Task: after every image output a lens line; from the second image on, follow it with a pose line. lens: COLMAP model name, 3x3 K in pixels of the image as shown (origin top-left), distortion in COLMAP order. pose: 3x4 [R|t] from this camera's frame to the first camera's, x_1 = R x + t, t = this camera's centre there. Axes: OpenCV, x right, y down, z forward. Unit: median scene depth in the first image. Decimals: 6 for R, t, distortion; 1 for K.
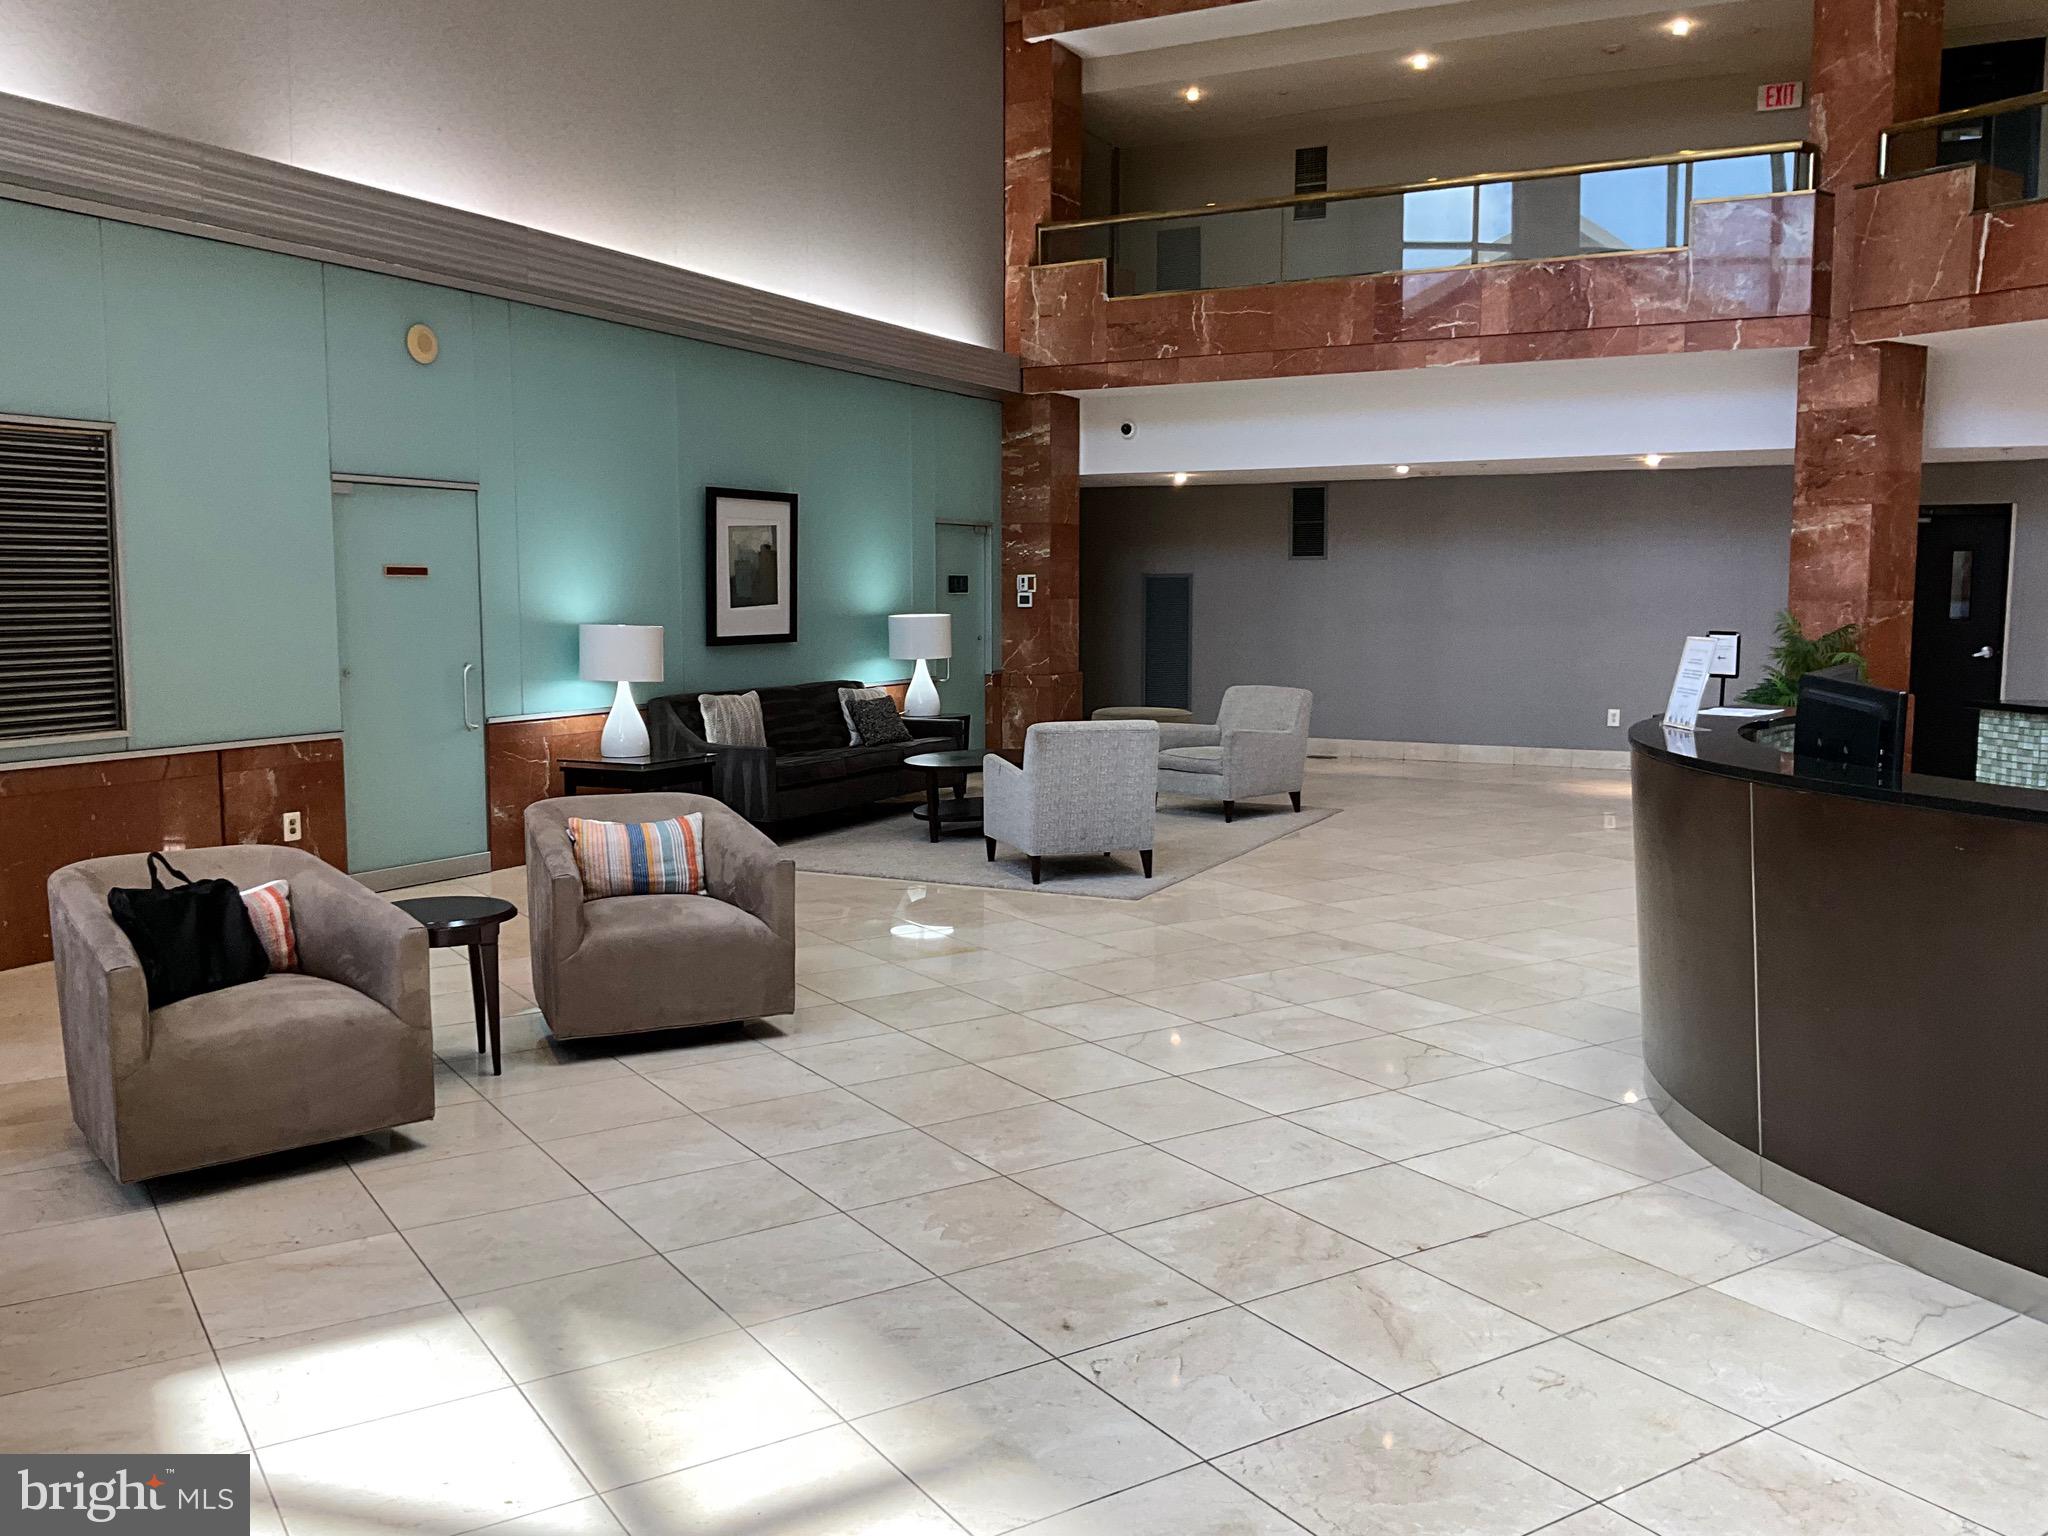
lens RADIAL K [[1702.0, 0, 1023.6], [0, 1702.0, 772.7], [0, 0, 1]] dist [0.039314, -0.088425]
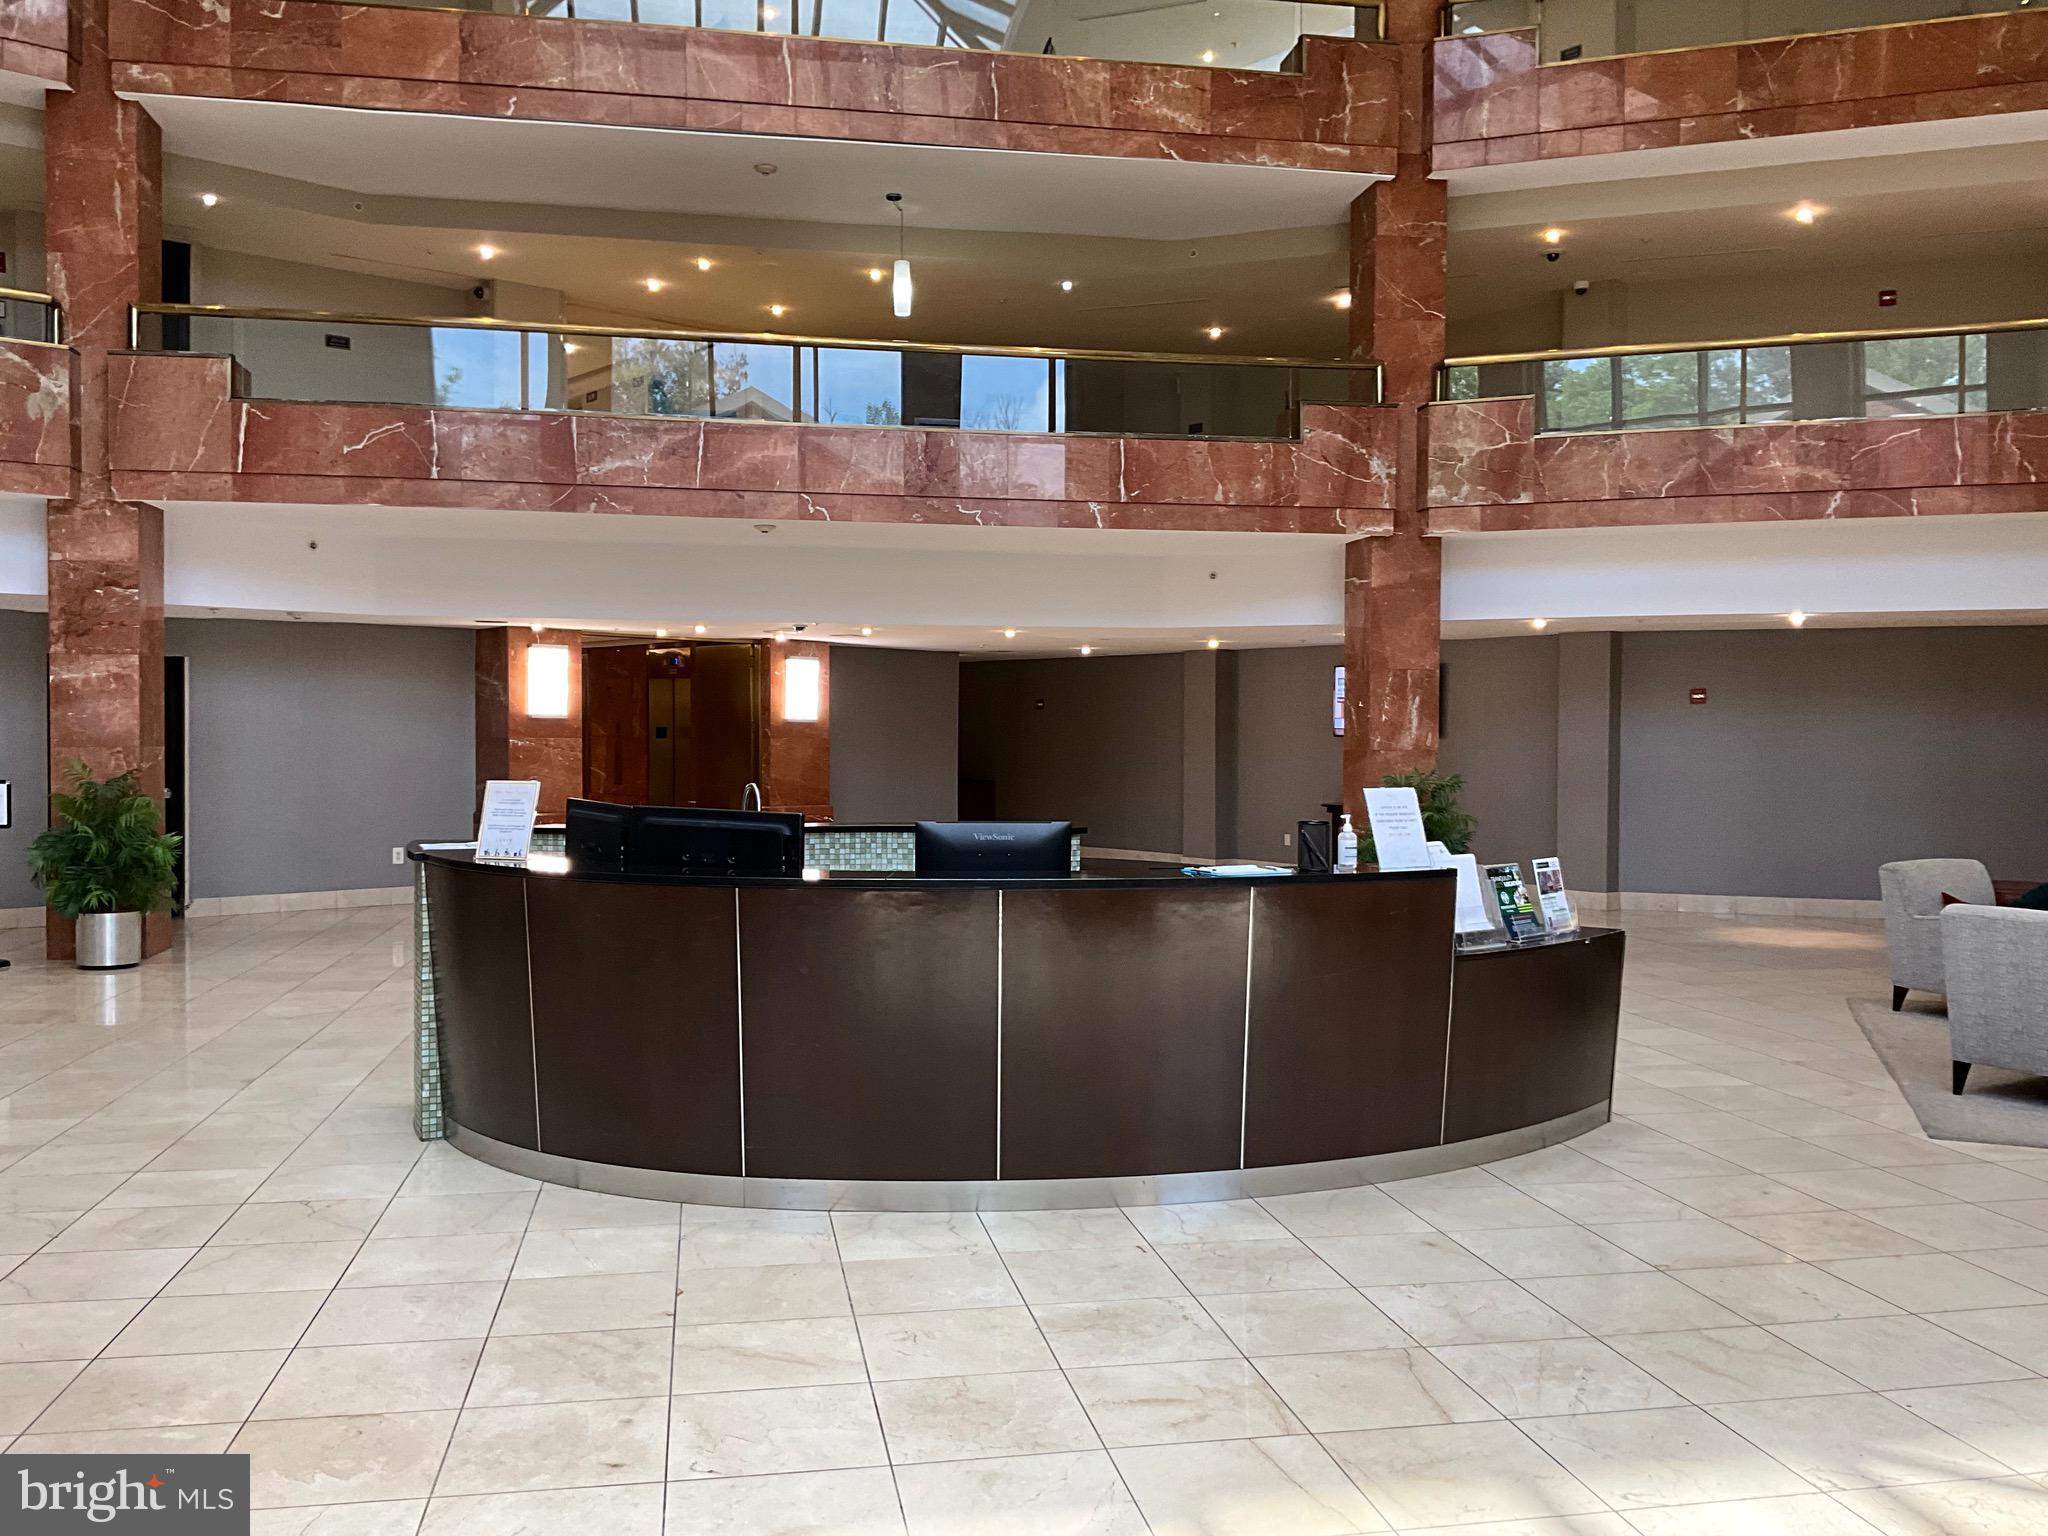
lens RADIAL K [[1702.0, 0, 1022.6], [0, 1702.0, 763.7], [0, 0, 1]] dist [0.039314, -0.088425]
pose [[0.376147, -0.017048, 0.926403, -0.269812], [0.098686, 0.994881, -0.021761, -0.014903], [-0.921290, 0.099608, 0.375903, 0.116289]]
